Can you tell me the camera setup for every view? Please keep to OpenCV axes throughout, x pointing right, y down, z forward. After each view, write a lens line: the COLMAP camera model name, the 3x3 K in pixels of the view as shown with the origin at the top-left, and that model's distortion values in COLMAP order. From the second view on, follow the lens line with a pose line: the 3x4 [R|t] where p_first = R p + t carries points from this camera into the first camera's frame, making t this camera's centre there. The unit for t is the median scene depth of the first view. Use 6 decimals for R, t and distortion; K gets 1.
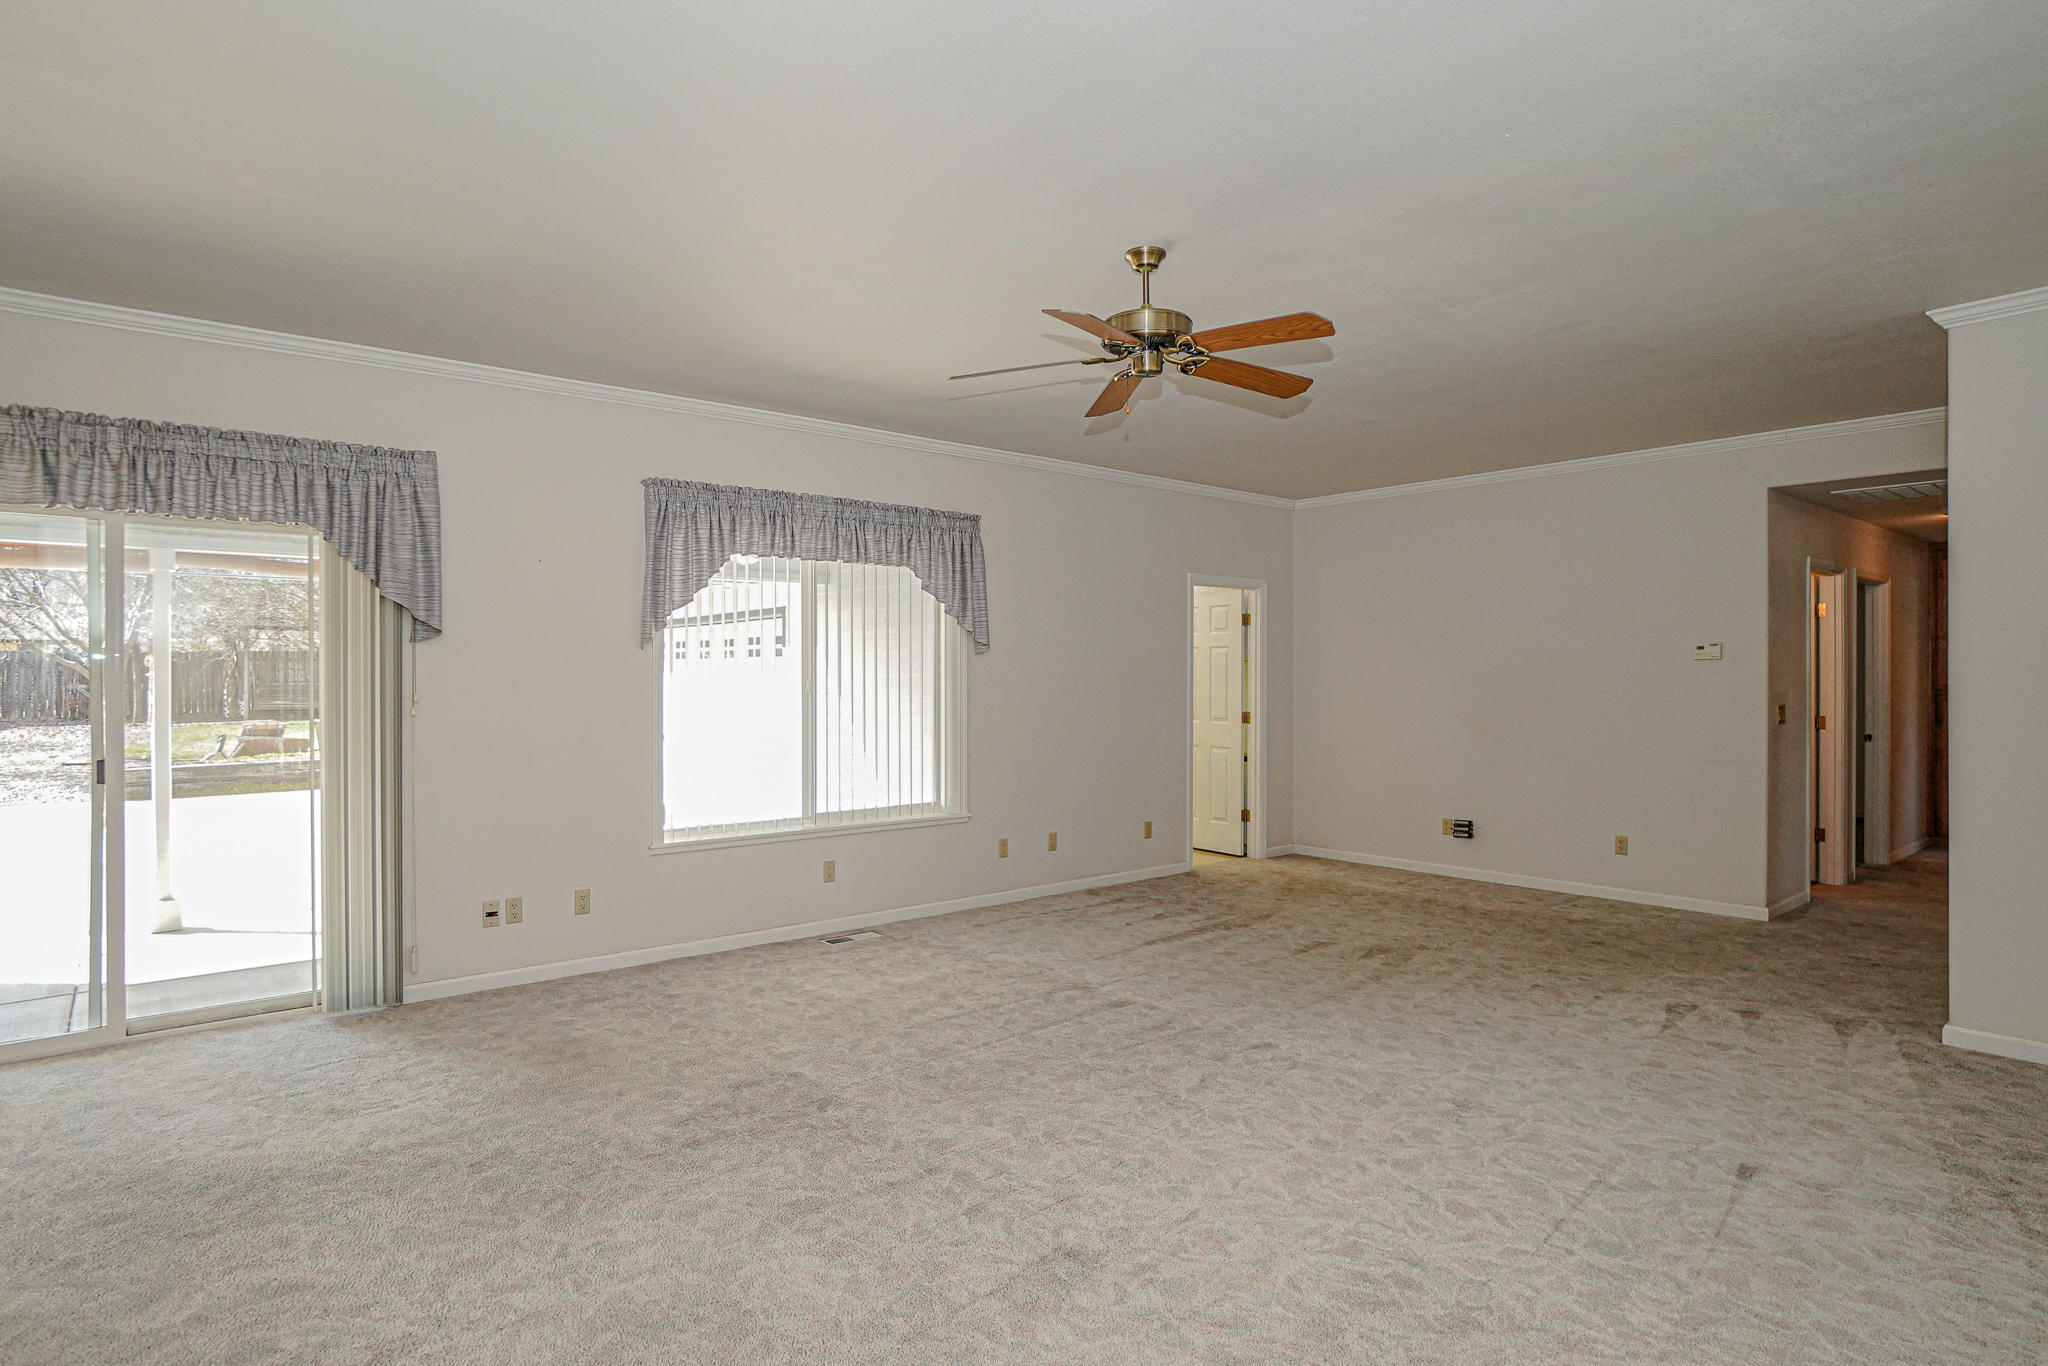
lens RADIAL K [[1109.1, 0, 993.9], [0, 1109.1, 681.4], [0, 0, 1]] dist [-0.033722, 0.000528]
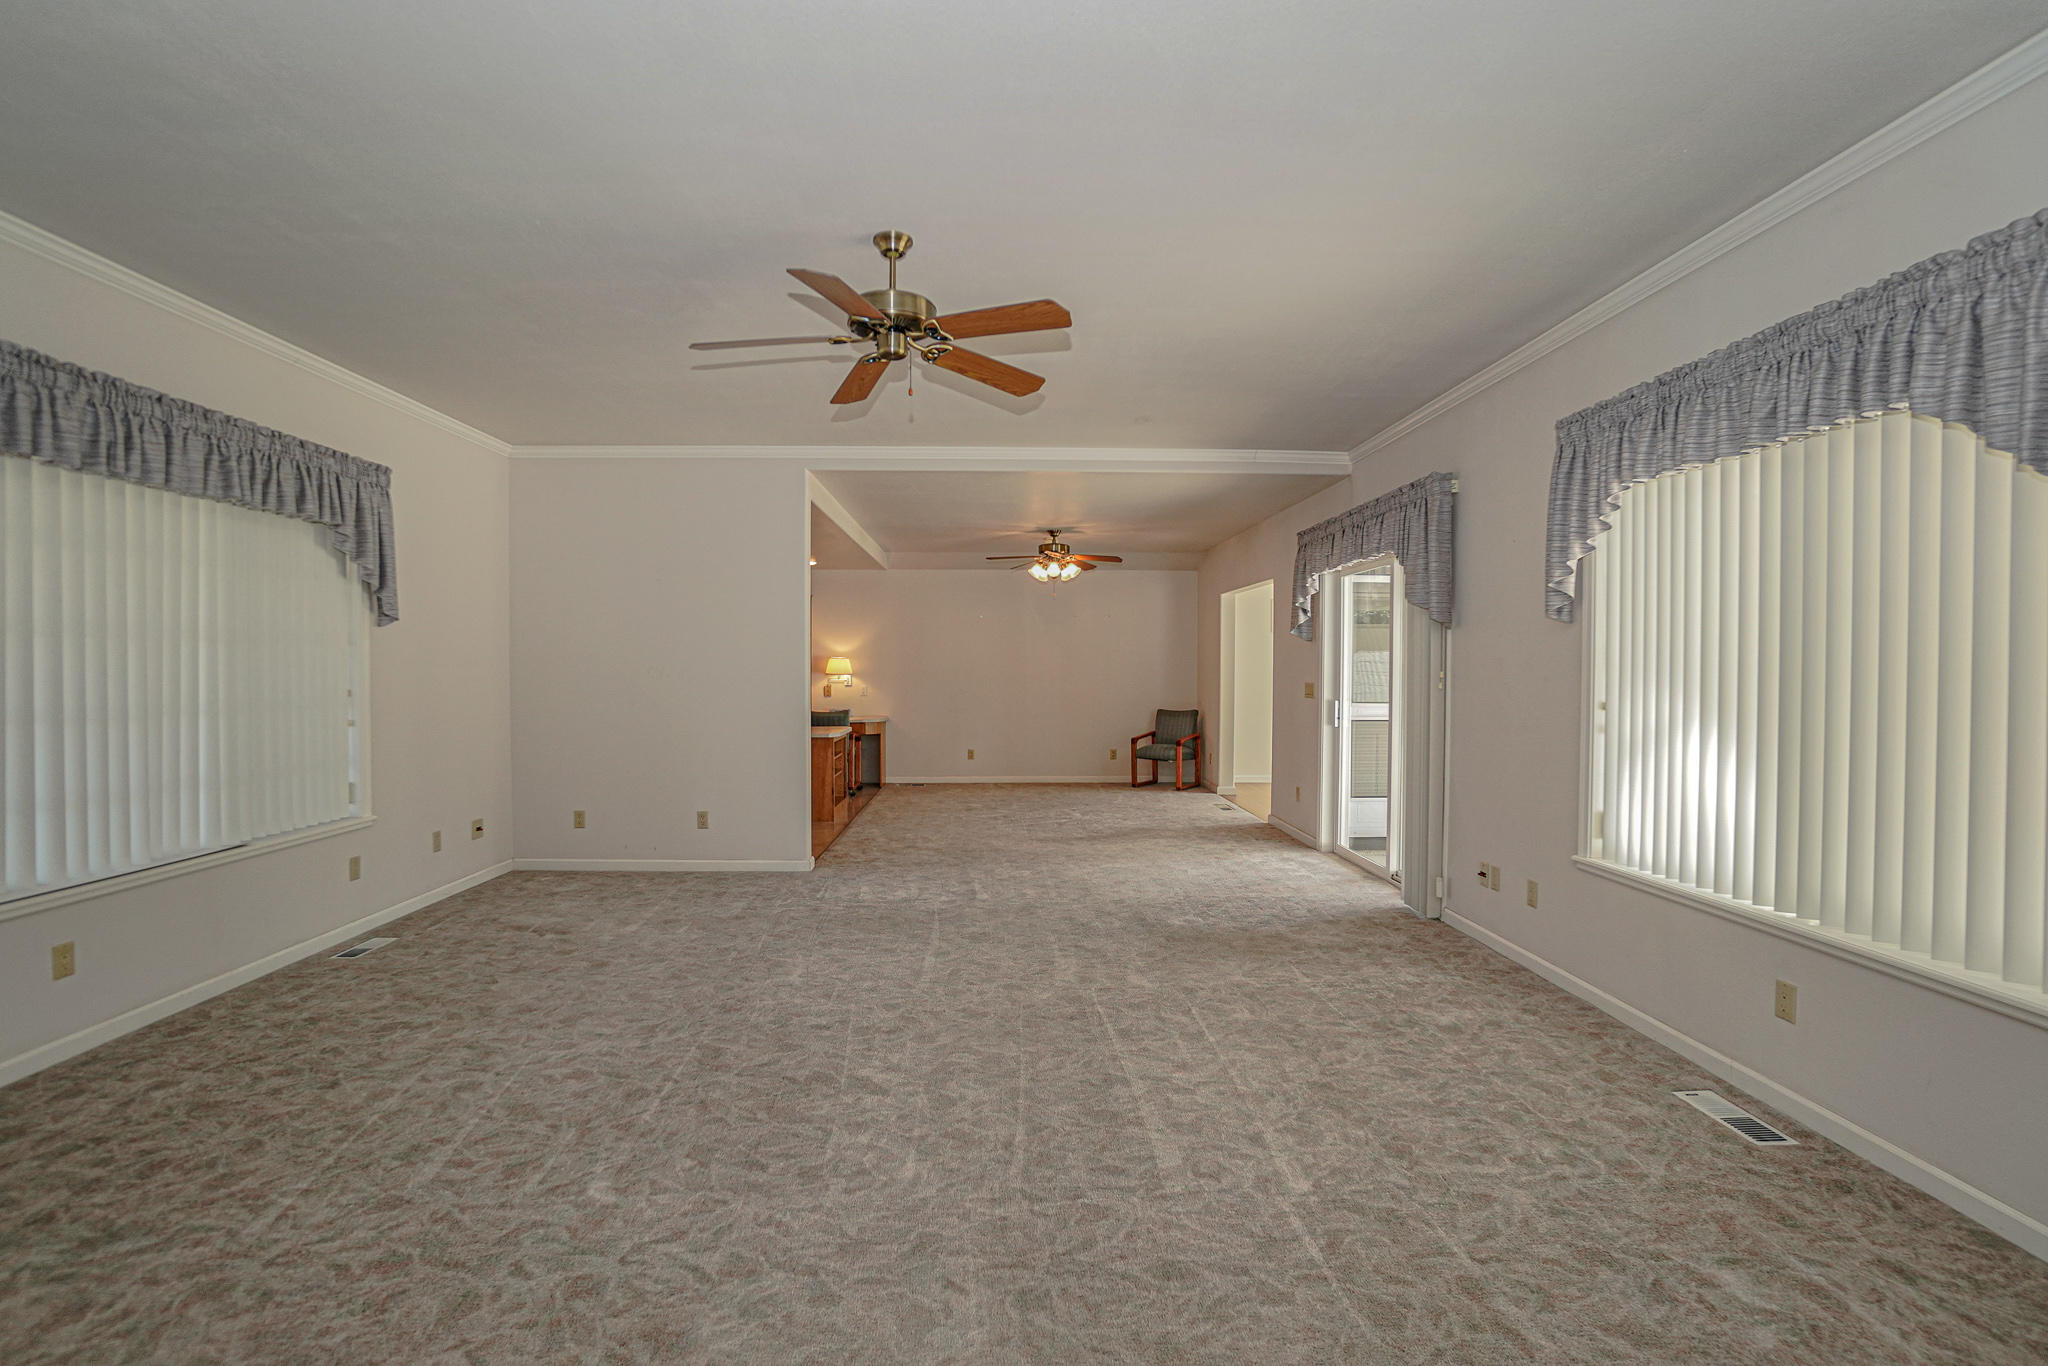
lens RADIAL K [[936.8, 0, 1001.8], [0, 936.8, 682.5], [0, 0, 1]] dist [-0.064099, 0.024911]
pose [[-0.629759, 0.012935, -0.776683, 0.586685], [-0.002426, 0.999824, 0.018618, 0.005479], [0.776787, 0.013609, -0.629617, 1.277799]]
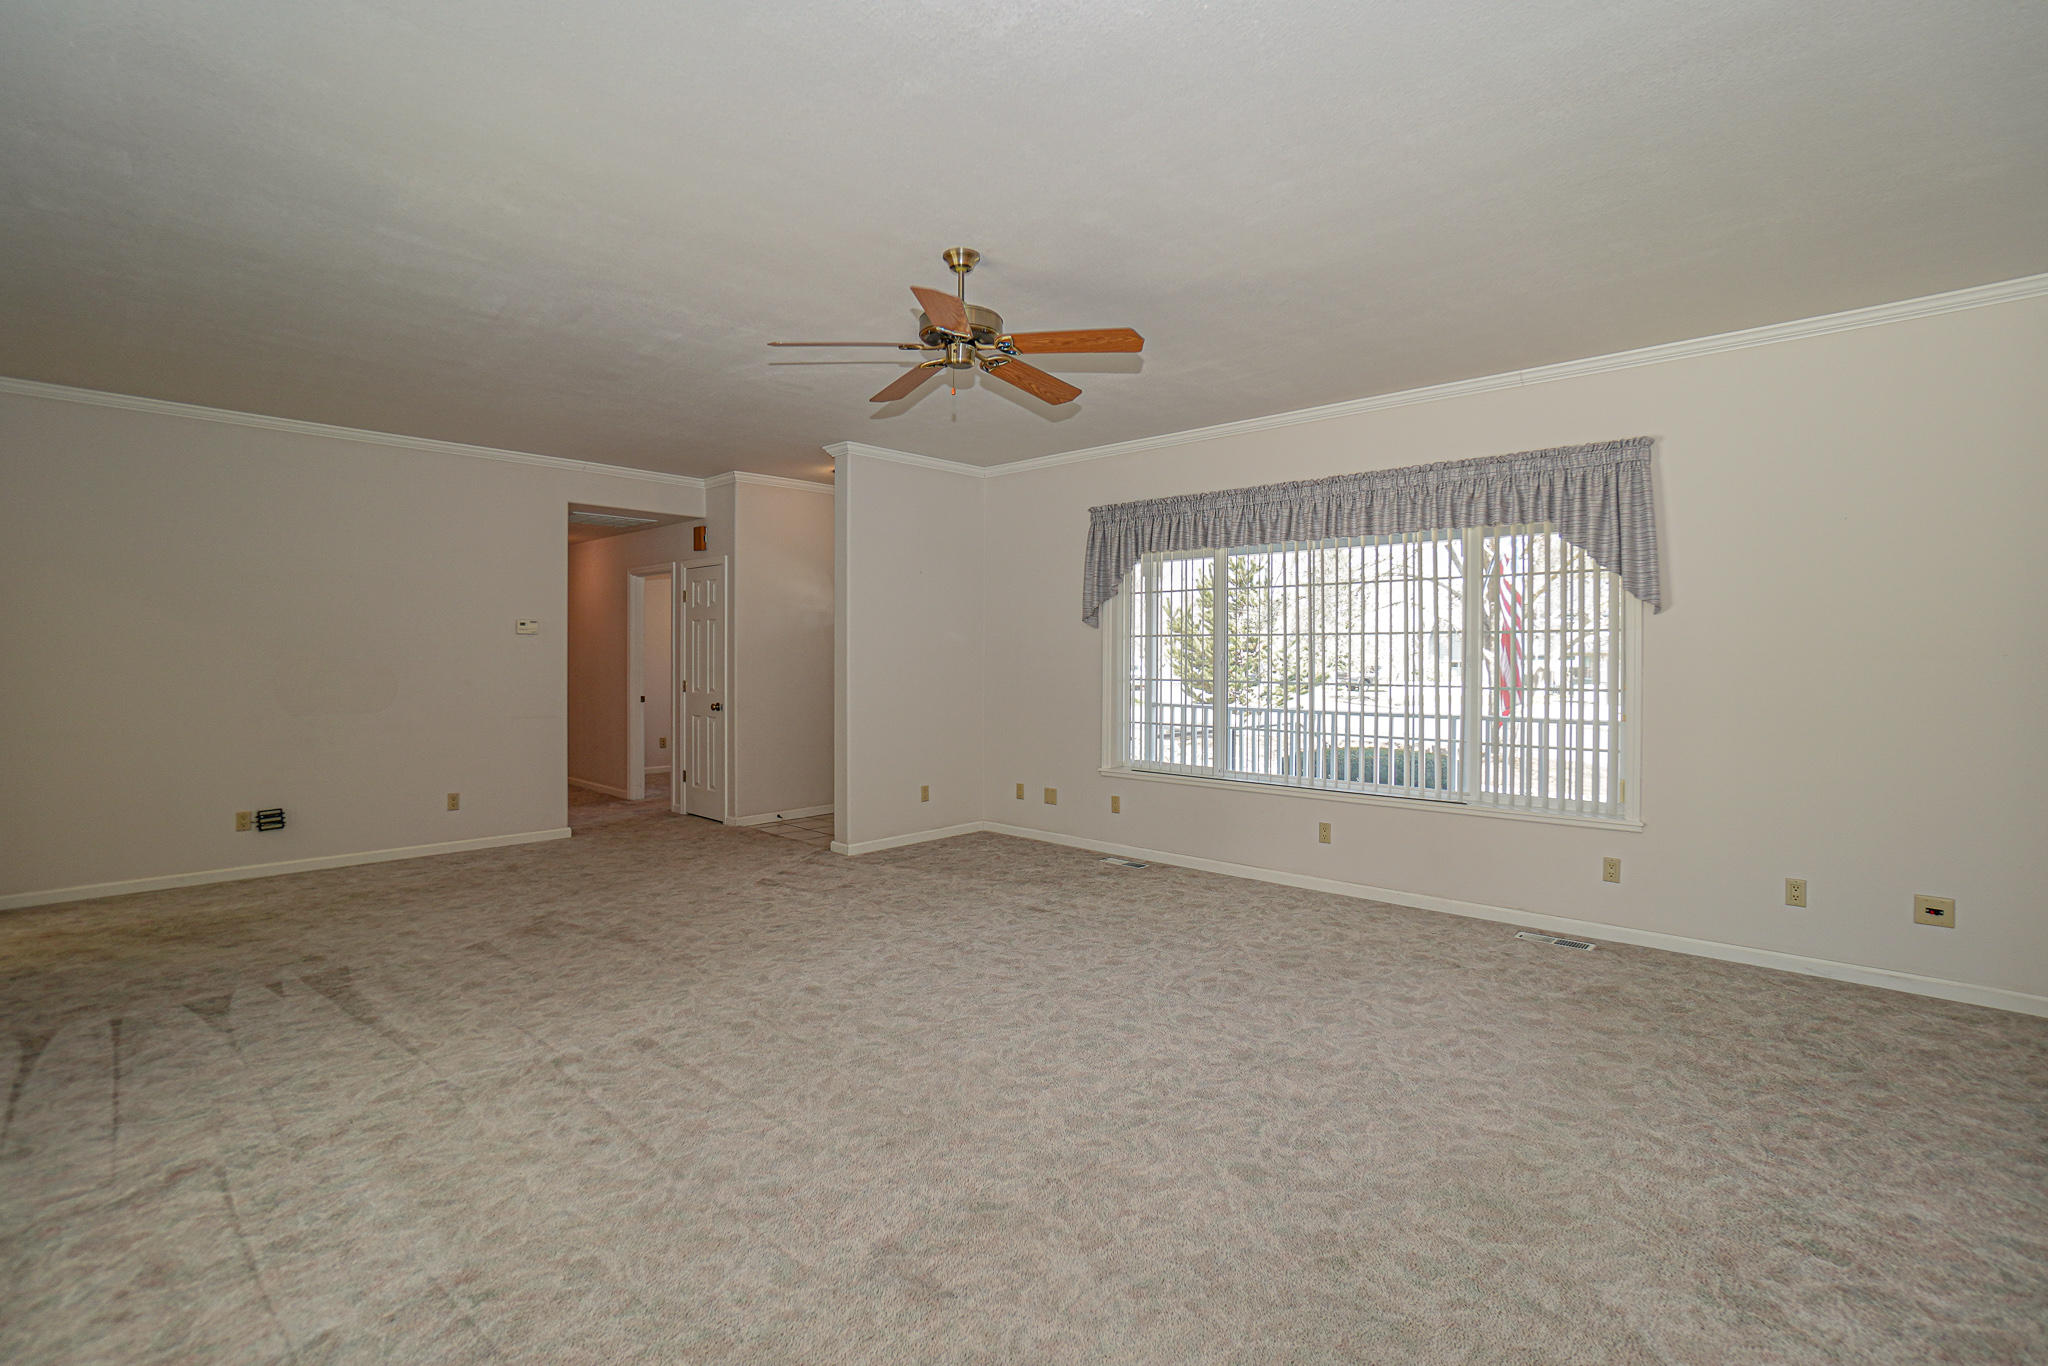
lens RADIAL K [[935.9, 0, 1035.2], [0, 935.9, 675.6], [0, 0, 1]] dist [-0.062684, 0.021755]
pose [[-0.144255, -0.020517, 0.989328, -0.607220], [-0.002147, 0.999789, 0.020421, 0.006272], [-0.989538, 0.000821, -0.144269, 0.832742]]
